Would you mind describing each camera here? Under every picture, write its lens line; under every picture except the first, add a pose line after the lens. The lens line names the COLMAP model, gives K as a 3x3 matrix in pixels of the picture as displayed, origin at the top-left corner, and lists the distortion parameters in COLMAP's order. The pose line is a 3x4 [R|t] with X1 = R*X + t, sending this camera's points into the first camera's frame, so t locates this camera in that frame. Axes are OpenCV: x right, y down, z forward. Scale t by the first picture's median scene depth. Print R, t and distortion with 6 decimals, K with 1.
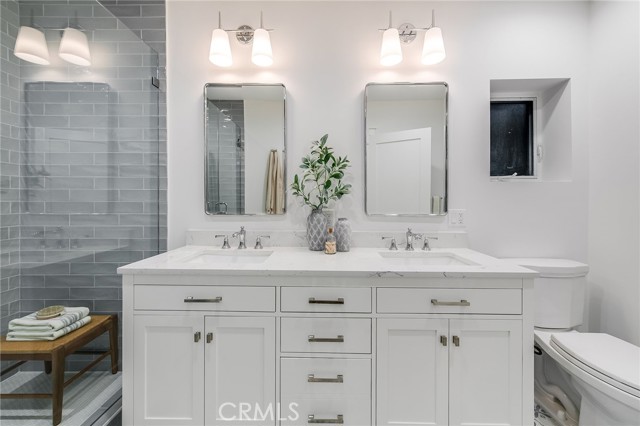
lens RADIAL K [[244.3, 0, 319.8], [0, 244.3, 203.6], [0, 0, 1]] dist [0.001868, 0.000095]
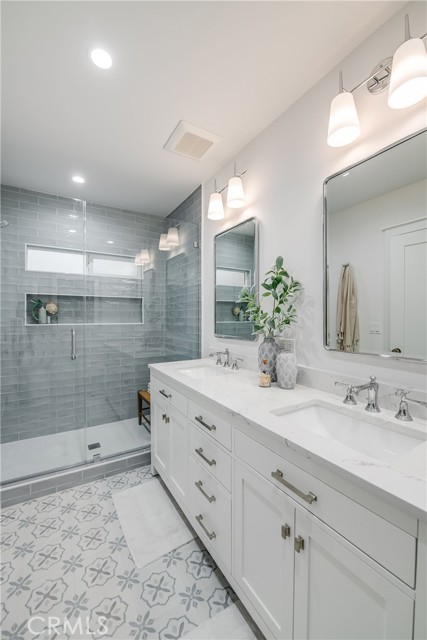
lens RADIAL K [[244.3, 0, 198.9], [0, 244.3, 318.3], [0, 0, 1]] dist [0.001868, 0.000095]
pose [[0.531876, -0.005581, -0.846804, 0.554356], [-0.006360, 0.999924, -0.010585, -0.036051], [0.846798, 0.011015, 0.531800, 0.219089]]
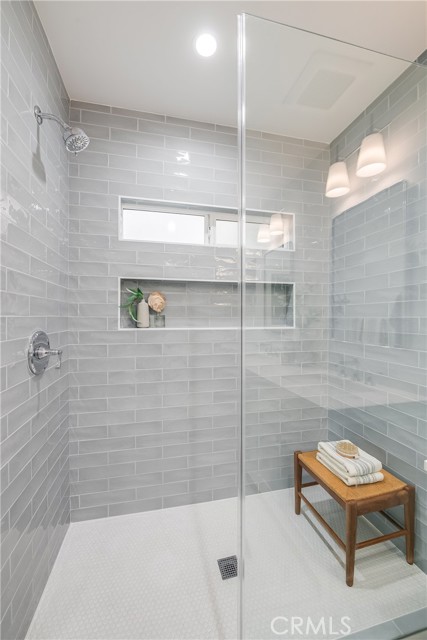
lens RADIAL K [[258.1, 0, 214.5], [0, 258.1, 318.4], [0, 0, 1]] dist [-0.008405, -0.000028]
pose [[0.238875, -0.002371, -0.971047, -0.232539], [-0.013510, 0.999892, -0.005765, -0.042561], [0.970956, 0.014496, 0.238817, 0.235595]]
